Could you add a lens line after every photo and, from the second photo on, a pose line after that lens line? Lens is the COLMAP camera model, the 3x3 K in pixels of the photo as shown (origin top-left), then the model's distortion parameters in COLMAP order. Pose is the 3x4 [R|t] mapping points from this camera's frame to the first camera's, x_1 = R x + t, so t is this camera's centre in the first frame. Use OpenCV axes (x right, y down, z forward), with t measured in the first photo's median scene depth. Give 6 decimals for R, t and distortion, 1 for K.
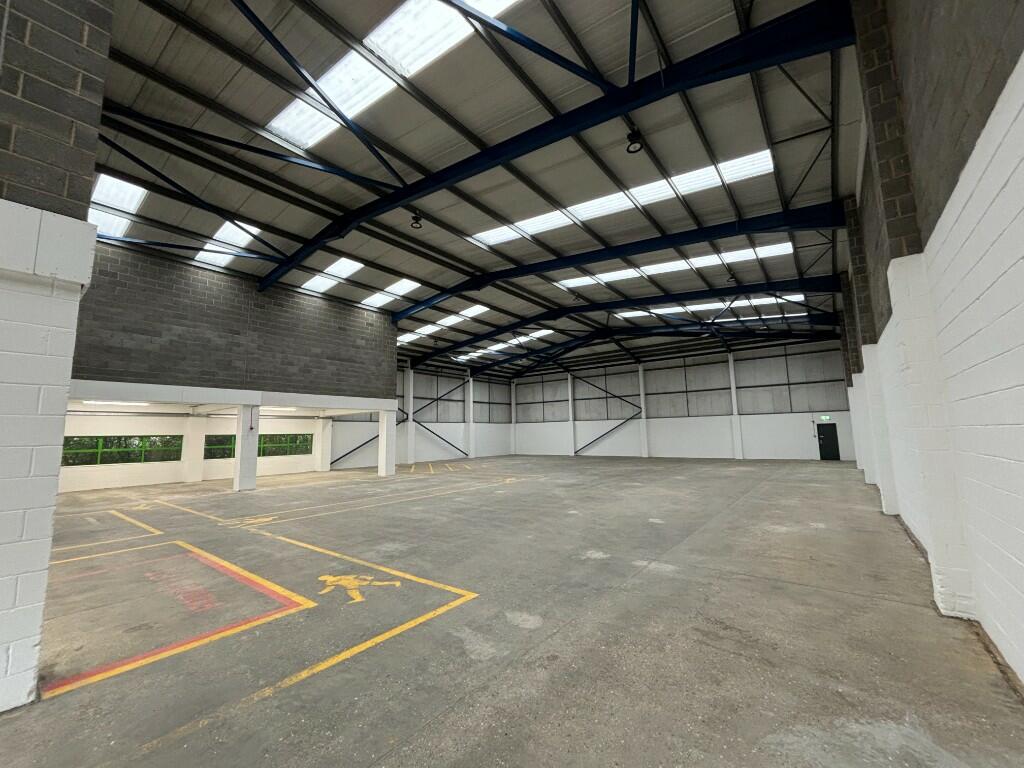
lens RADIAL K [[406.8, 0, 510.4], [0, 406.8, 374.2], [0, 0, 1]] dist [0.010780, -0.000022]
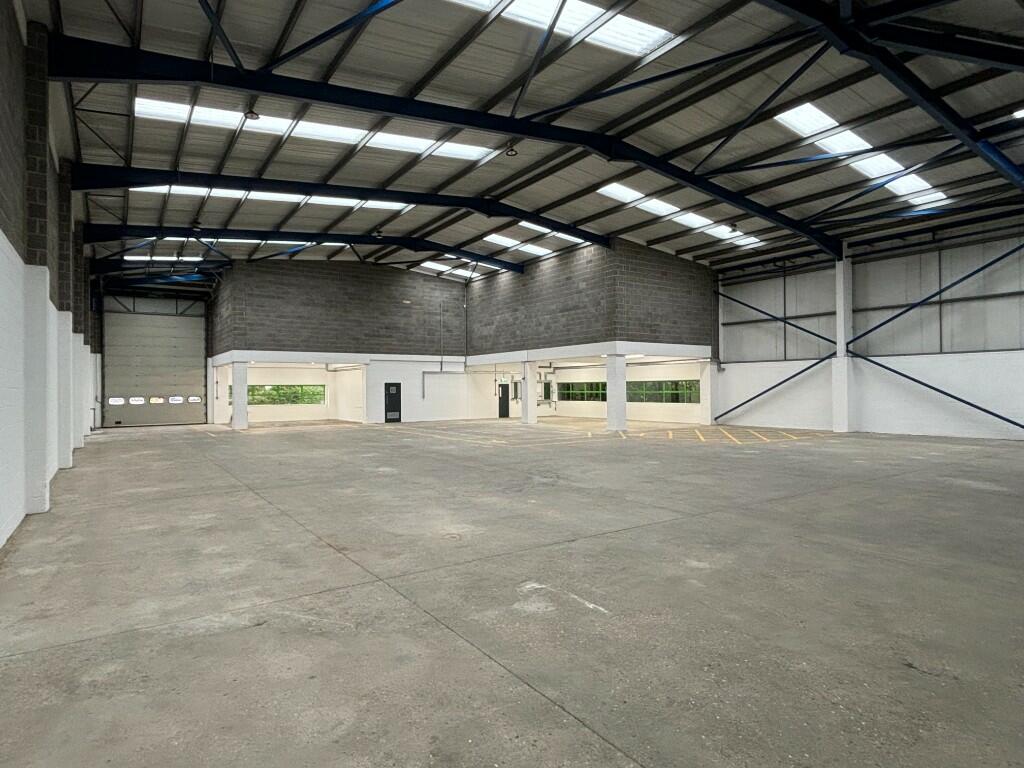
lens RADIAL K [[594.0, 0, 512.0], [0, 594.0, 384.0], [0, 0, 1]] dist [0.002283, -0.000073]
pose [[-0.303452, 0.015930, -0.952714, 0.937877], [0.156666, 0.987087, -0.033396, 0.157856], [0.939879, -0.159392, -0.302029, 1.179387]]
